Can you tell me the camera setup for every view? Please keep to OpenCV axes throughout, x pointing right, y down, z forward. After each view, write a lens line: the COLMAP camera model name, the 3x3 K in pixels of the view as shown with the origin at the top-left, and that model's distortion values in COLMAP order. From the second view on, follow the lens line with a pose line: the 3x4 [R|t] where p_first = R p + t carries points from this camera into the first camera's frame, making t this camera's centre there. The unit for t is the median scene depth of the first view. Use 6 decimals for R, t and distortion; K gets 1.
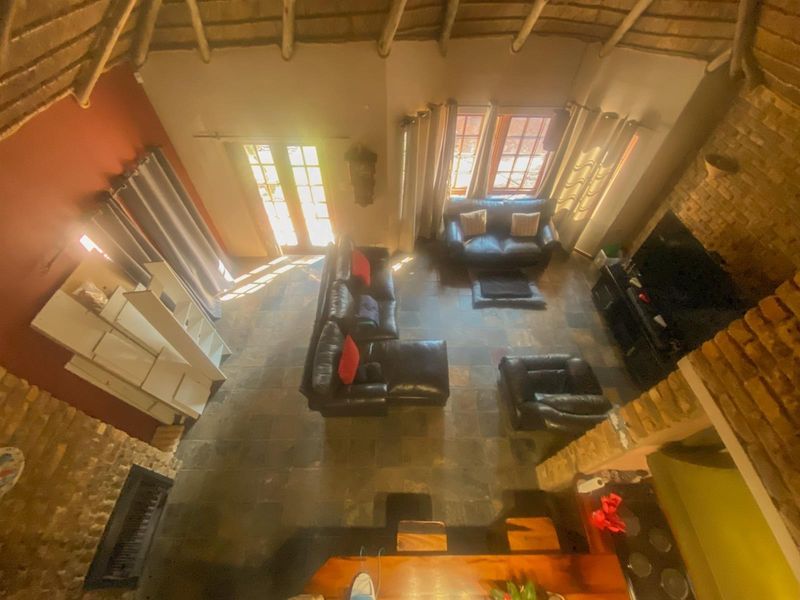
lens RADIAL K [[326.3, 0, 400.0], [0, 326.3, 300.0], [0, 0, 1]] dist [0.023161, -0.022224]
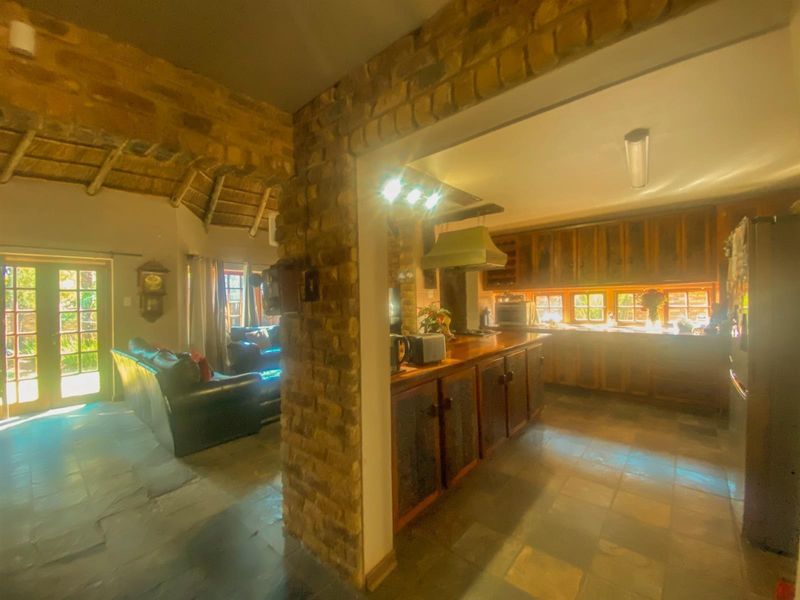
lens RADIAL K [[326.3, 0, 400.0], [0, 326.3, 300.0], [0, 0, 1]] dist [0.023161, -0.022224]
pose [[0.668443, -0.028459, 0.743219, -0.426510], [0.598906, 0.613114, -0.515172, 0.811315], [-0.441017, 0.789481, 0.426876, 0.186396]]
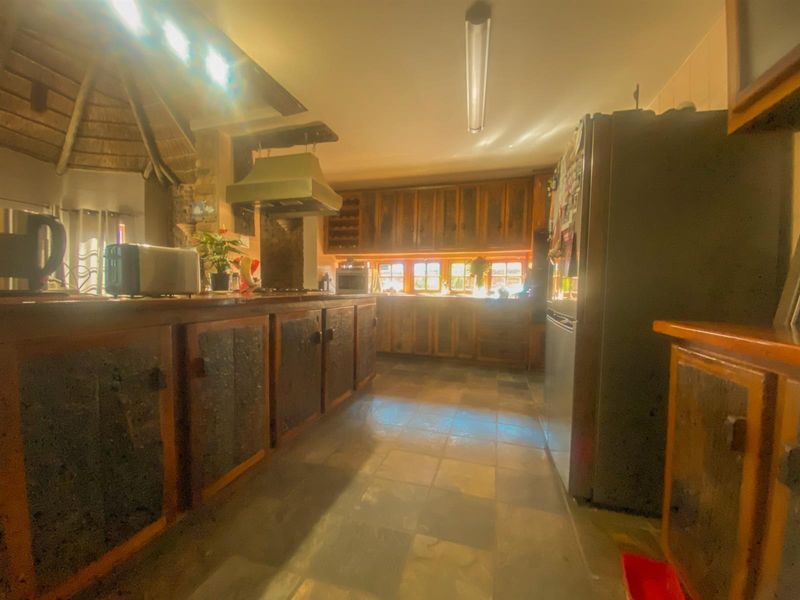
lens RADIAL K [[323.0, 0, 398.4], [0, 323.0, 299.7], [0, 0, 1]] dist [0.033274, -0.027118]
pose [[0.308052, -0.042423, 0.950423, -0.211075], [0.735685, 0.644043, -0.209703, 0.852375], [-0.603218, 0.763812, 0.229609, 0.281125]]
